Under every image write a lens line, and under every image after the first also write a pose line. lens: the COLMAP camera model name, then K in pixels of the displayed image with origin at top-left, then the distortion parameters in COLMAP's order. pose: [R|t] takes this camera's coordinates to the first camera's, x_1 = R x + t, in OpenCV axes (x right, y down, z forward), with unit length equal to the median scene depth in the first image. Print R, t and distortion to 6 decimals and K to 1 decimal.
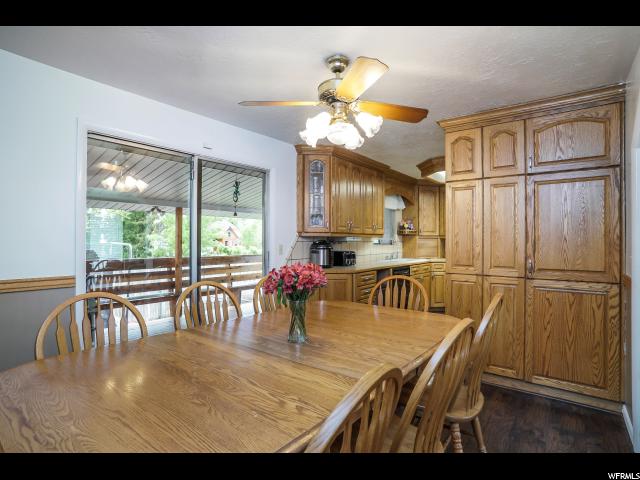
lens RADIAL K [[337.4, 0, 320.8], [0, 337.4, 242.0], [0, 0, 1]] dist [-0.058526, 0.005715]
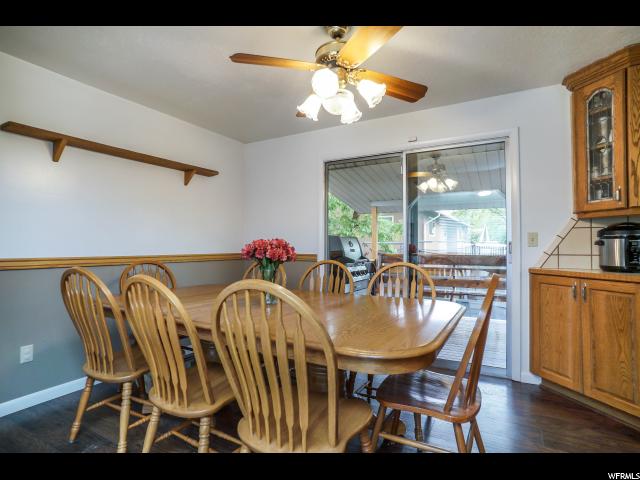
lens RADIAL K [[337.4, 0, 316.9], [0, 337.4, 245.2], [0, 0, 1]] dist [-0.058526, 0.005715]
pose [[0.137804, -0.003394, -0.990454, 0.357894], [0.002471, 0.999992, -0.003083, 0.025013], [0.990456, -0.002023, 0.137812, 0.313128]]
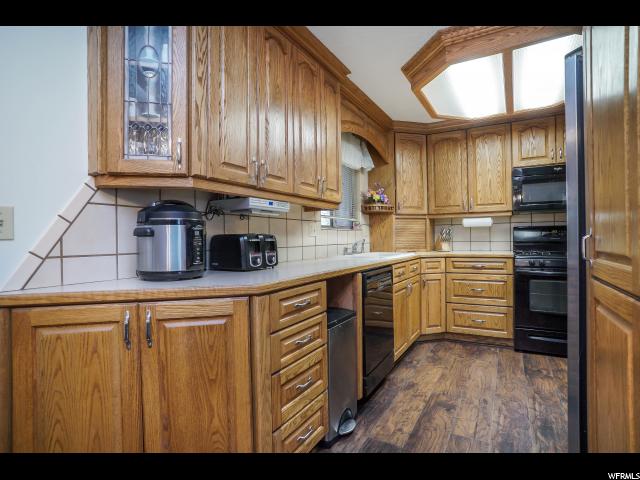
lens RADIAL K [[337.4, 0, 313.2], [0, 337.4, 240.2], [0, 0, 1]] dist [-0.058526, 0.005715]
pose [[0.993042, -0.015847, 0.116690, 0.083141], [0.015939, 0.999873, 0.000145, 0.029585], [-0.116677, 0.001716, 0.993168, 0.481937]]
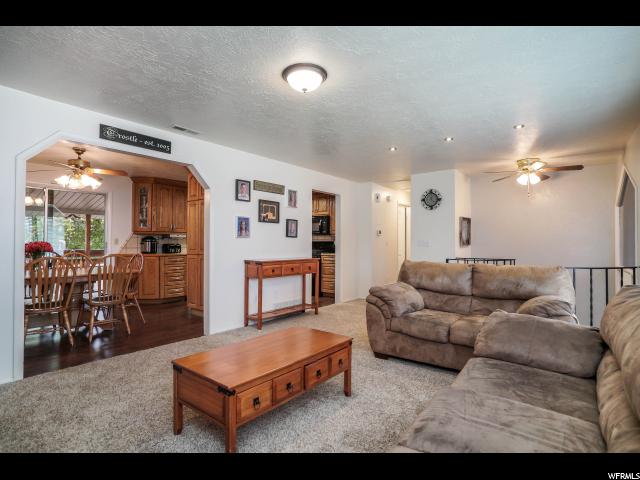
lens RADIAL K [[337.4, 0, 317.1], [0, 337.4, 239.2], [0, 0, 1]] dist [-0.058526, 0.005715]
pose [[0.999720, 0.003011, -0.023488, 0.635843], [-0.003361, 0.999883, -0.014904, 0.022758], [0.023441, 0.014979, 0.999613, -0.423419]]
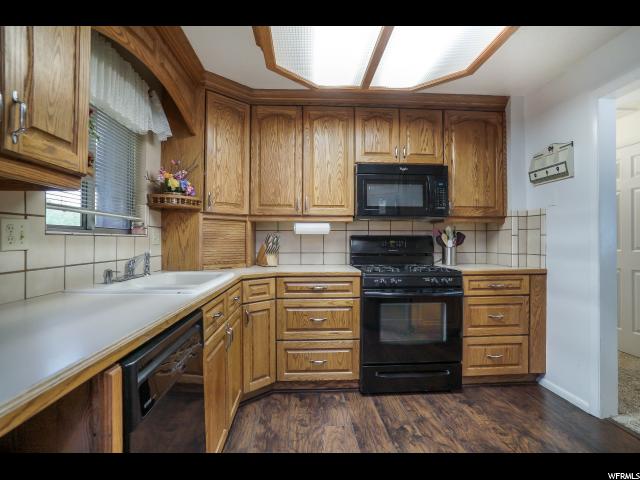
lens RADIAL K [[337.4, 0, 315.9], [0, 337.4, 238.4], [0, 0, 1]] dist [-0.058526, 0.005715]
pose [[0.764805, 0.002623, 0.644256, 0.156464], [0.003001, 0.999966, -0.007634, 0.018169], [-0.644255, 0.007772, 0.764771, 0.704238]]
